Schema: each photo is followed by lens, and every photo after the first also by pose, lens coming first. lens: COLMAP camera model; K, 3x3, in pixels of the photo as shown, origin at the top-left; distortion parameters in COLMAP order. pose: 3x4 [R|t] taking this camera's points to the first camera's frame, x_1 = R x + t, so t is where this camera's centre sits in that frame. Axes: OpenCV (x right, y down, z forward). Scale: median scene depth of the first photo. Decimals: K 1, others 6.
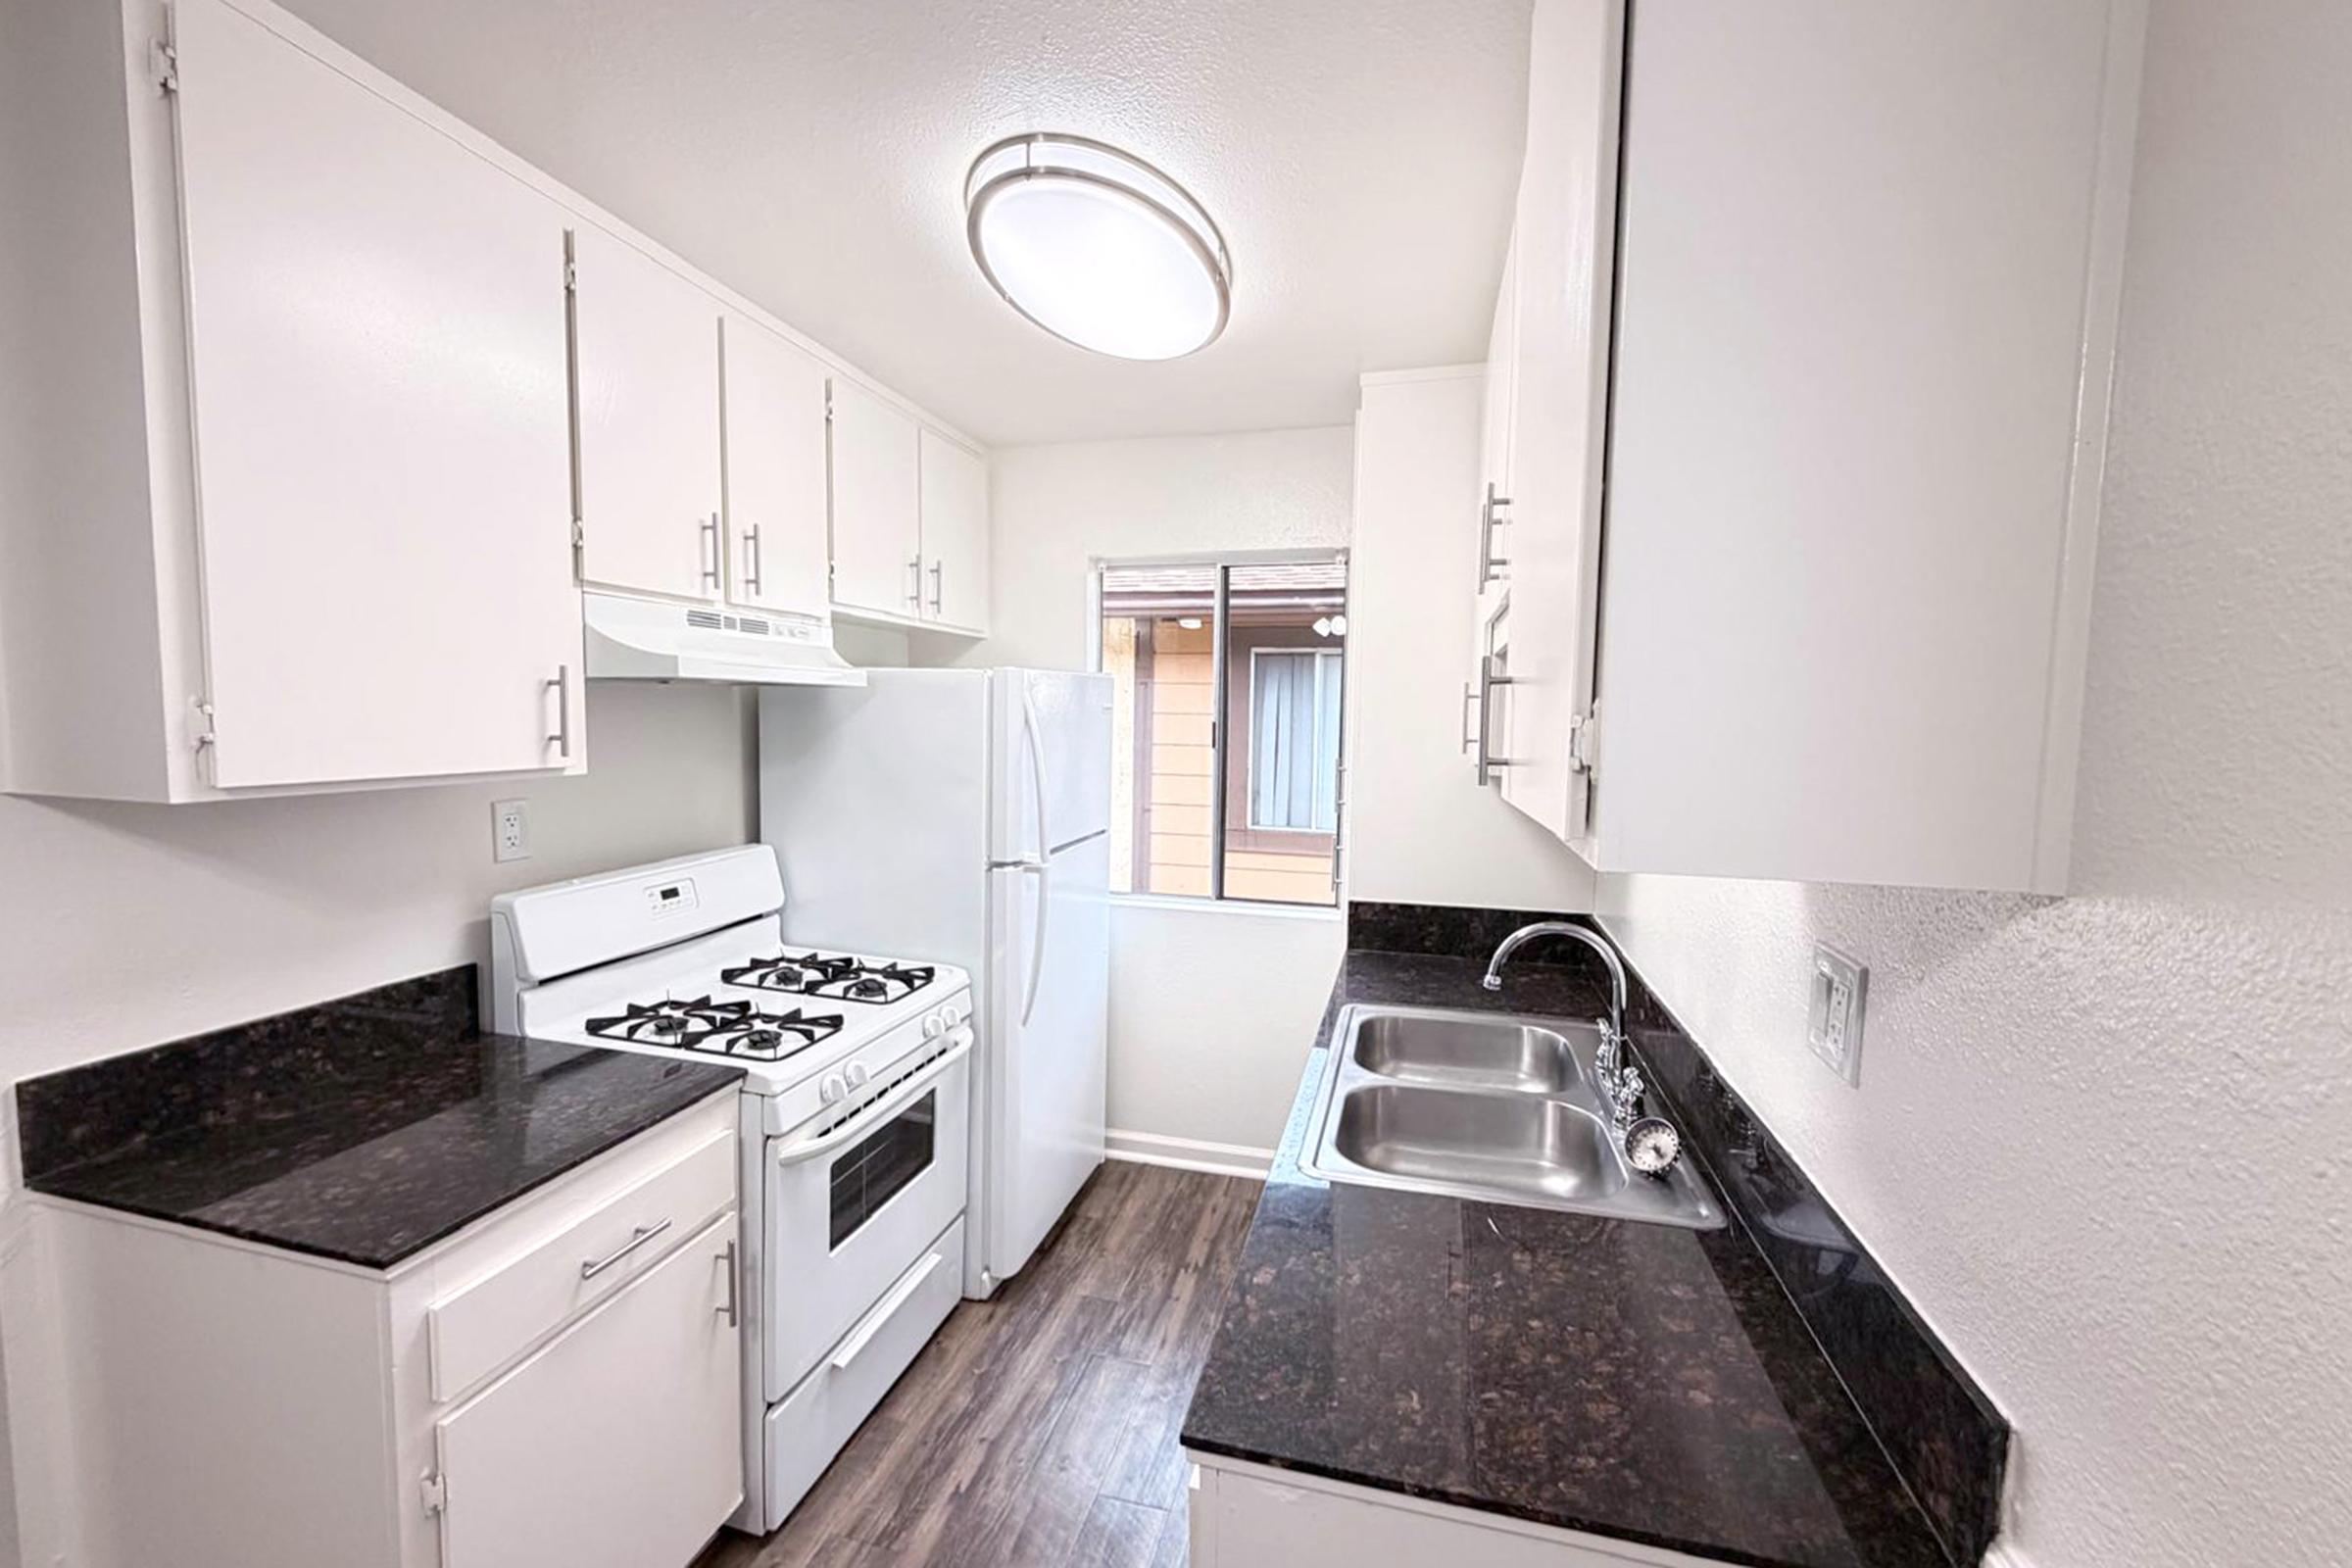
lens RADIAL K [[943.8, 0, 1176.0], [0, 943.8, 784.0], [0, 0, 1]] dist [0.000897, -0.000205]
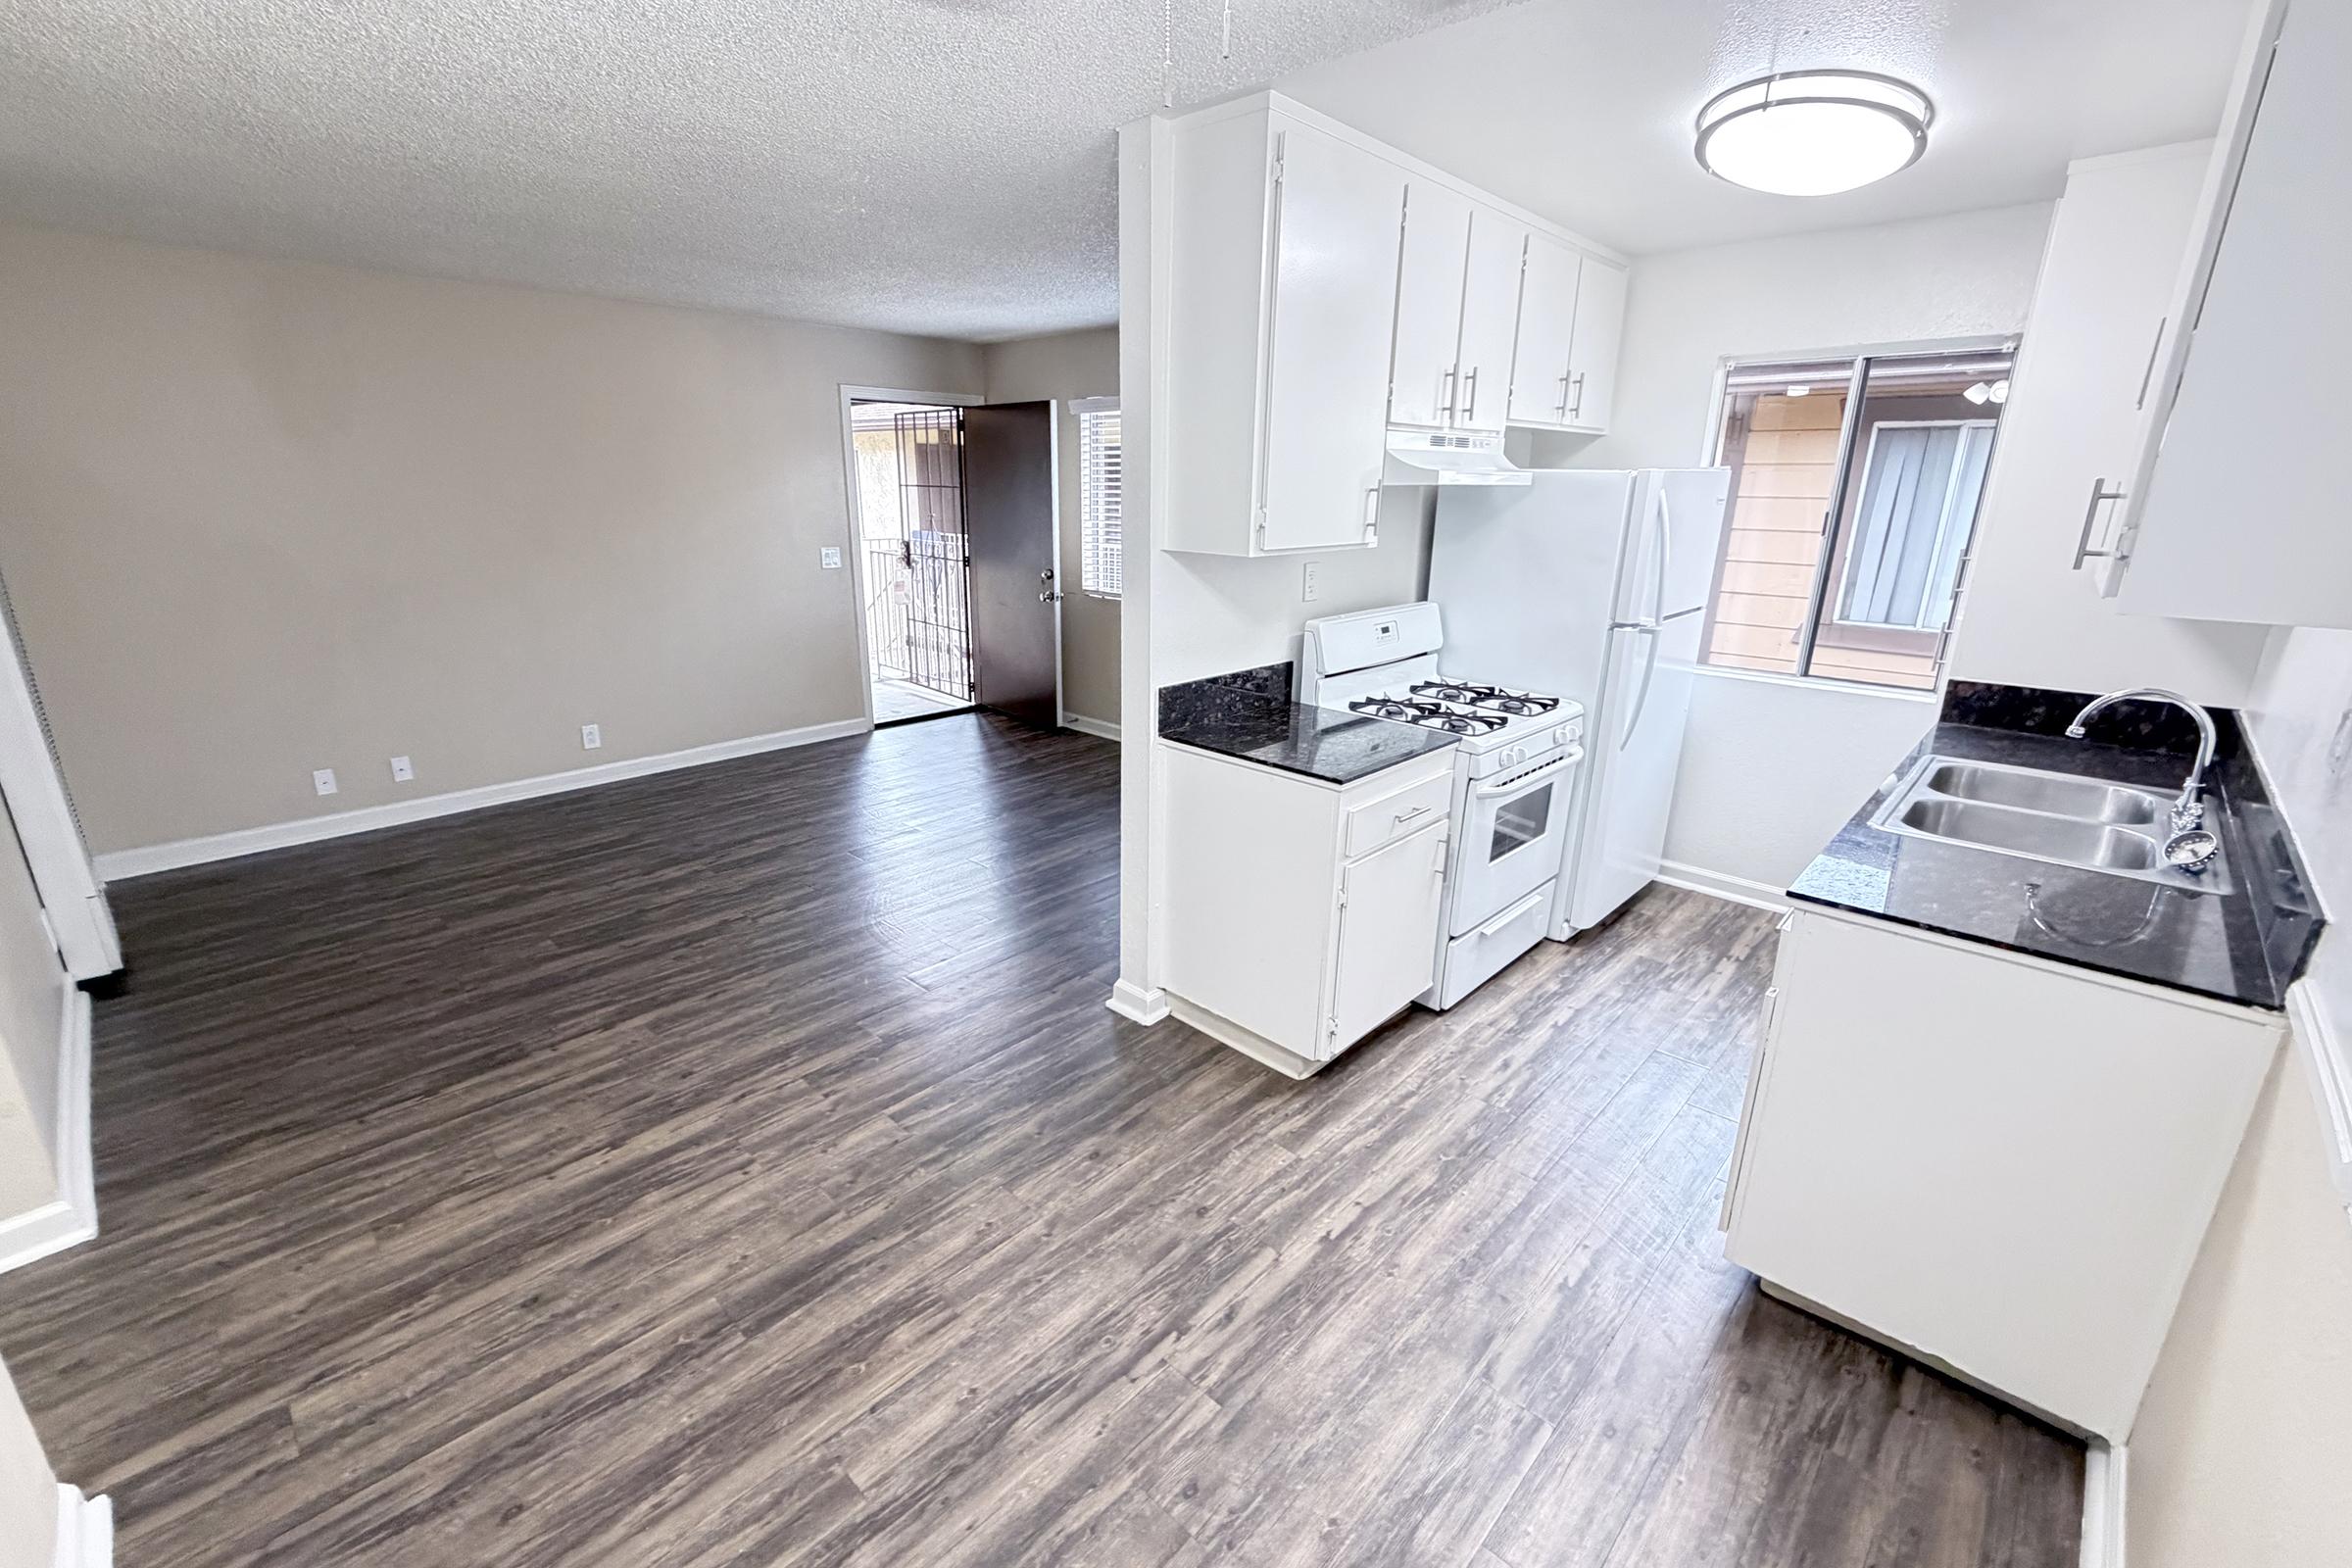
lens RADIAL K [[992.3, 0, 1152.3], [0, 992.3, 779.9], [0, 0, 1]] dist [0.000091, 0.000122]
pose [[0.872751, 0.132693, -0.469786, -0.084749], [-0.031156, 0.975527, 0.217661, 0.016316], [0.487171, -0.175328, 0.855526, -0.571745]]
